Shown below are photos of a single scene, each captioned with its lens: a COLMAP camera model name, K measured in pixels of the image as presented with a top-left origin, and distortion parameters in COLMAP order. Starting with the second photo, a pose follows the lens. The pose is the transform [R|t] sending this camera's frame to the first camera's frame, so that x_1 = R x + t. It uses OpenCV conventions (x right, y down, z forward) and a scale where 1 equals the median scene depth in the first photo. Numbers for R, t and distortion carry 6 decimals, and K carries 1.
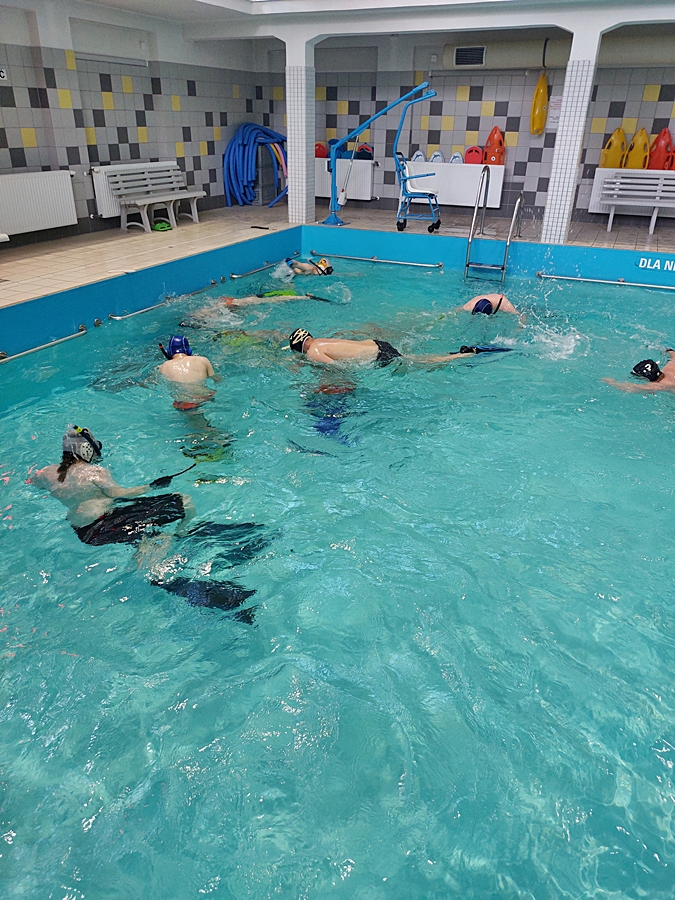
lens RADIAL K [[639.5, 0, 339.1], [0, 639.5, 414.7], [0, 0, 1]] dist [0.077507, -0.060998]
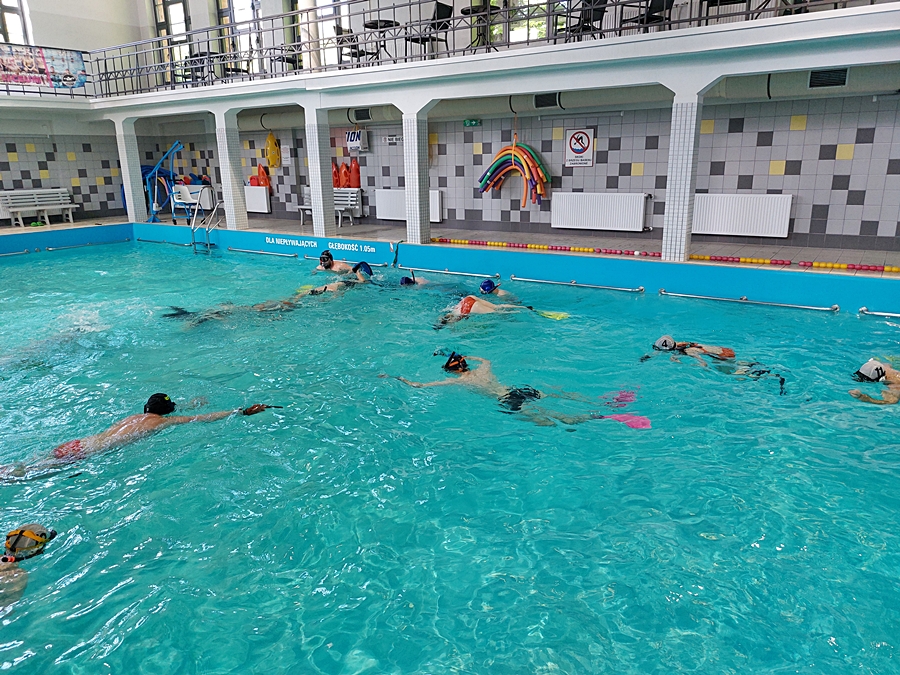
lens RADIAL K [[639.5, 0, 439.9], [0, 639.5, 326.2], [0, 0, 1]] dist [0.077507, -0.060998]
pose [[0.981452, 0.012609, -0.191294, 1.067682], [-0.045288, 0.984842, -0.167435, 0.208060], [0.186283, 0.172993, 0.967146, -0.408488]]
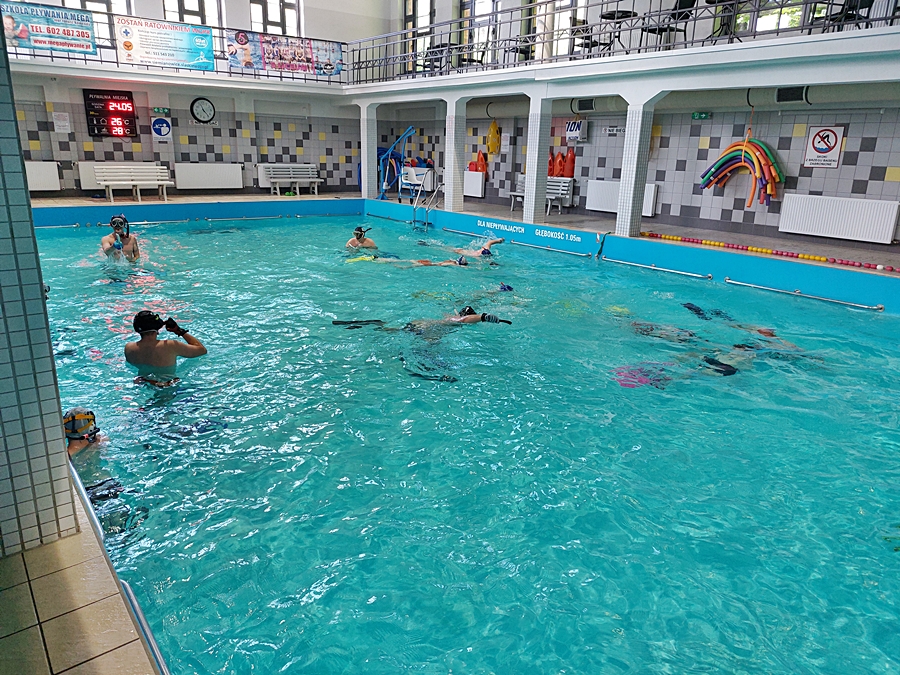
lens RADIAL K [[637.7, 0, 453.7], [0, 637.7, 321.0], [0, 0, 1]] dist [0.124248, -0.146719]
pose [[0.885196, 0.128855, -0.447017, 1.067165], [-0.204773, 0.970706, -0.125686, 0.224715], [0.417727, 0.202794, 0.885652, -0.444136]]
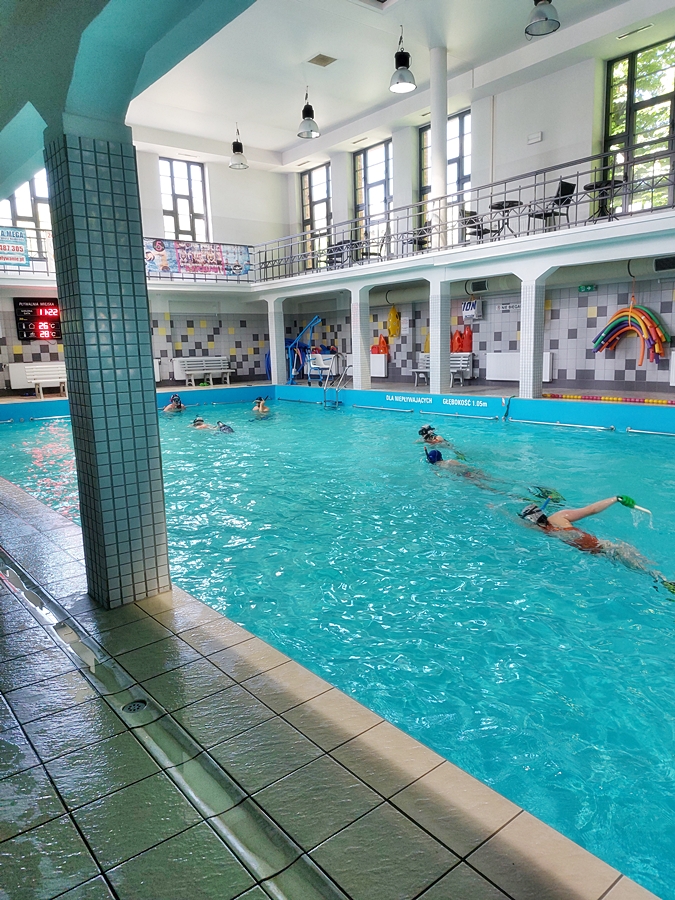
lens RADIAL K [[635.8, 0, 351.7], [0, 635.8, 439.7], [0, 0, 1]] dist [0.211645, -0.370640]
pose [[0.894399, 0.026144, -0.446504, 1.056695], [-0.147368, 0.959772, -0.238998, 0.298889], [0.422294, 0.279560, 0.862273, -0.529071]]
